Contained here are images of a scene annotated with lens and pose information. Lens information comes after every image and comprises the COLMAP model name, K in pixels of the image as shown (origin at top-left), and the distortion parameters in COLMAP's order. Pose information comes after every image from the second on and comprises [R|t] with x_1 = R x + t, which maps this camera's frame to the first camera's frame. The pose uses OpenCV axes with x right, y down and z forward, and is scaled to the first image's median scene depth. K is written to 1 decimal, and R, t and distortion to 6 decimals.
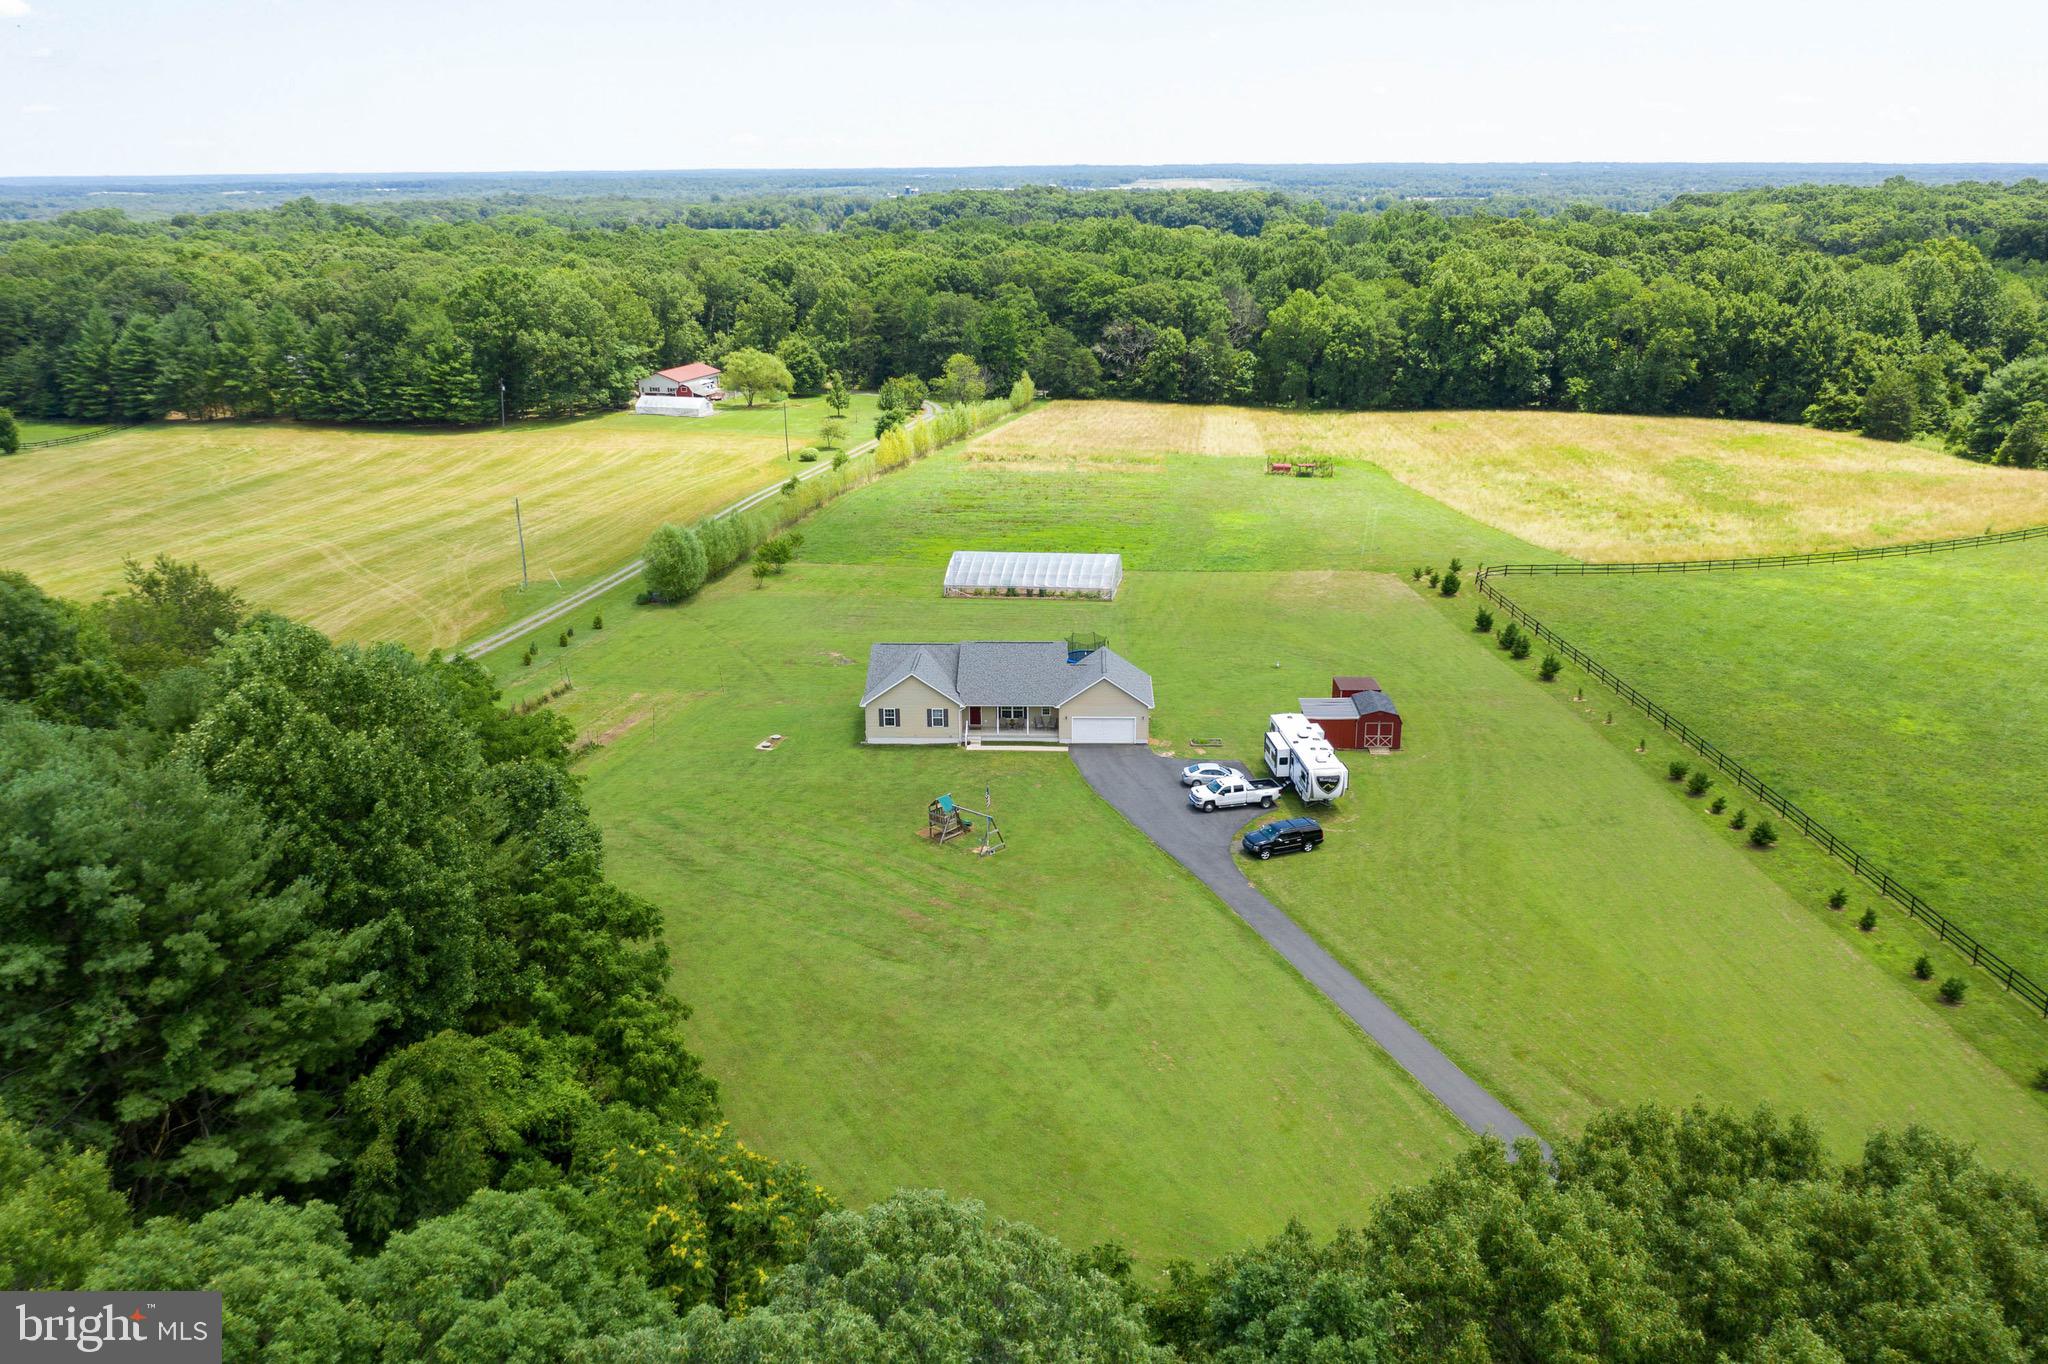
lens RADIAL K [[1603.7, 0, 1022.4], [0, 1603.7, 685.1], [0, 0, 1]] dist [-0.025214, 0.005835]
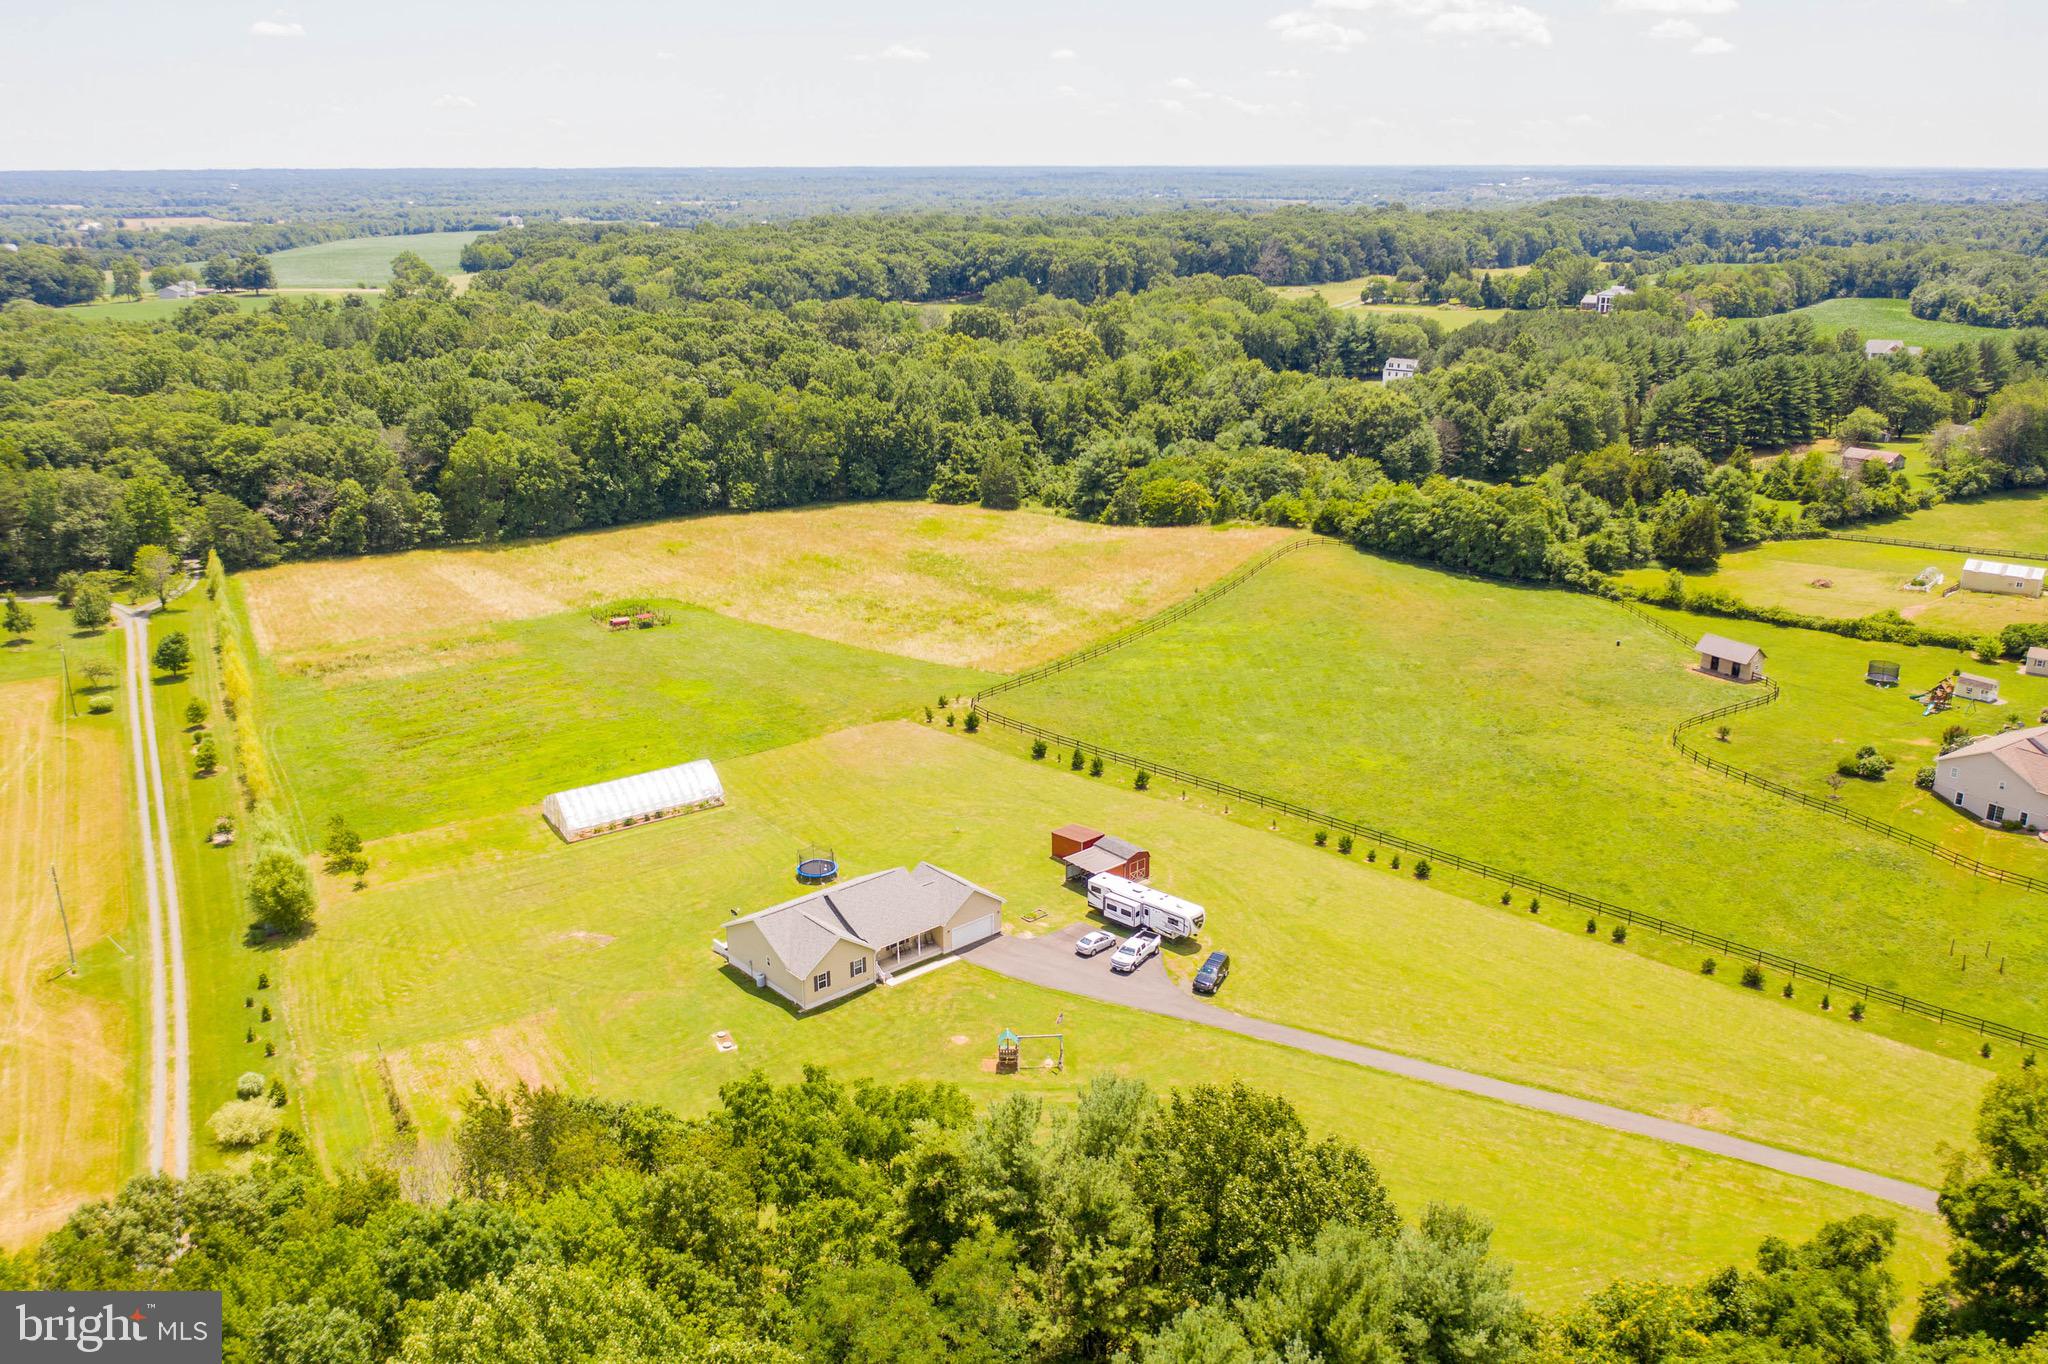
lens RADIAL K [[1603.7, 0, 1025.8], [0, 1603.7, 676.6], [0, 0, 1]] dist [-0.025214, 0.005835]
pose [[0.722619, -0.205561, 0.659974, -0.286603], [0.208713, 0.975083, 0.075184, -0.102163], [-0.658985, 0.083416, 0.747517, 0.030830]]
